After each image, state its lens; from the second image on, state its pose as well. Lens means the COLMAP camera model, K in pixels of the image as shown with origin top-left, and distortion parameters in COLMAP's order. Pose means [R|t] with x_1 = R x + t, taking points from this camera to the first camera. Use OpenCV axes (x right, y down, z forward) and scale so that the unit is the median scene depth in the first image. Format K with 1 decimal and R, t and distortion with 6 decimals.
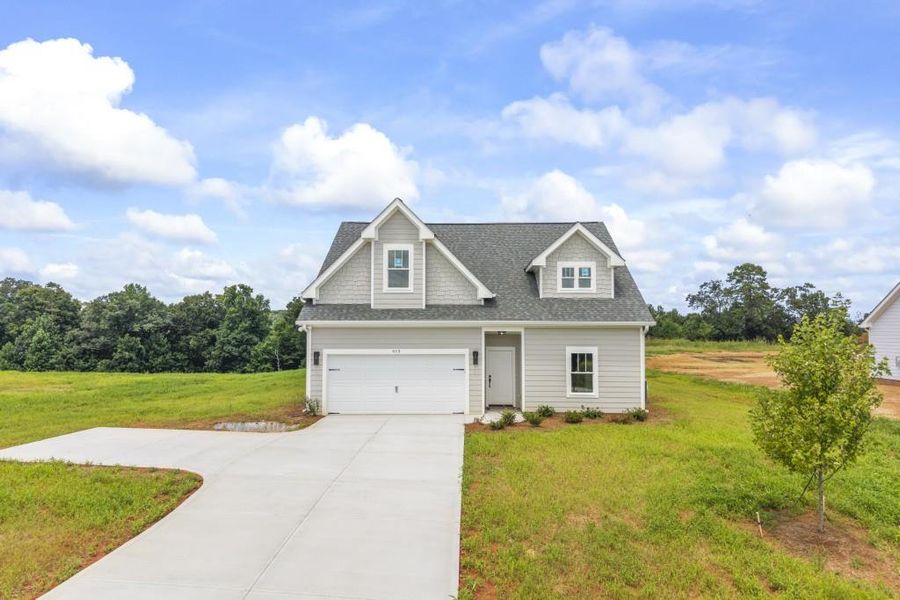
lens RADIAL K [[359.7, 0, 453.4], [0, 359.7, 299.3], [0, 0, 1]] dist [-0.001153, -0.000015]
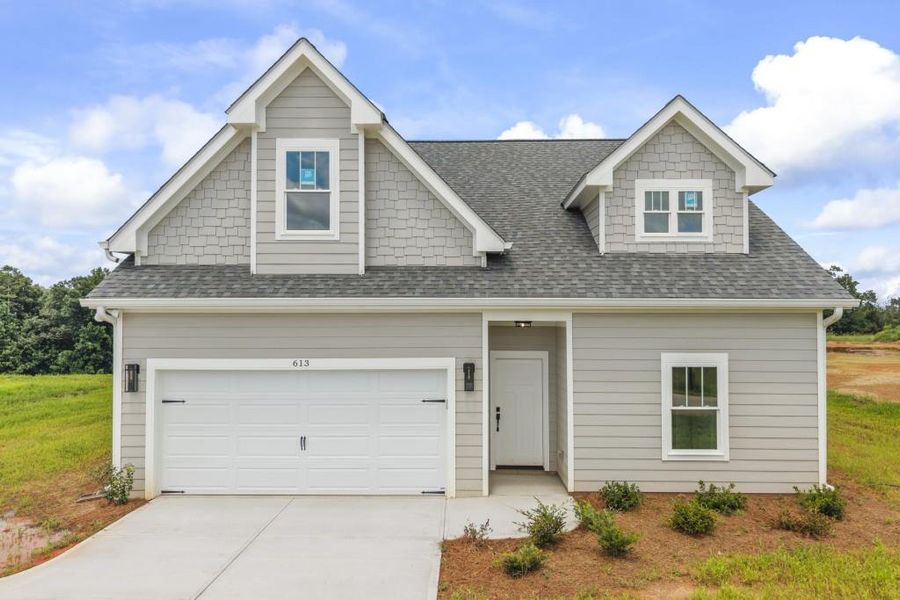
lens RADIAL K [[359.7, 0, 453.4], [0, 359.7, 299.3], [0, 0, 1]] dist [-0.001153, -0.000015]
pose [[0.999992, -0.001559, 0.003757, 0.038296], [0.001425, 0.999372, 0.035412, 0.042903], [-0.003810, -0.035406, 0.999366, 0.515079]]
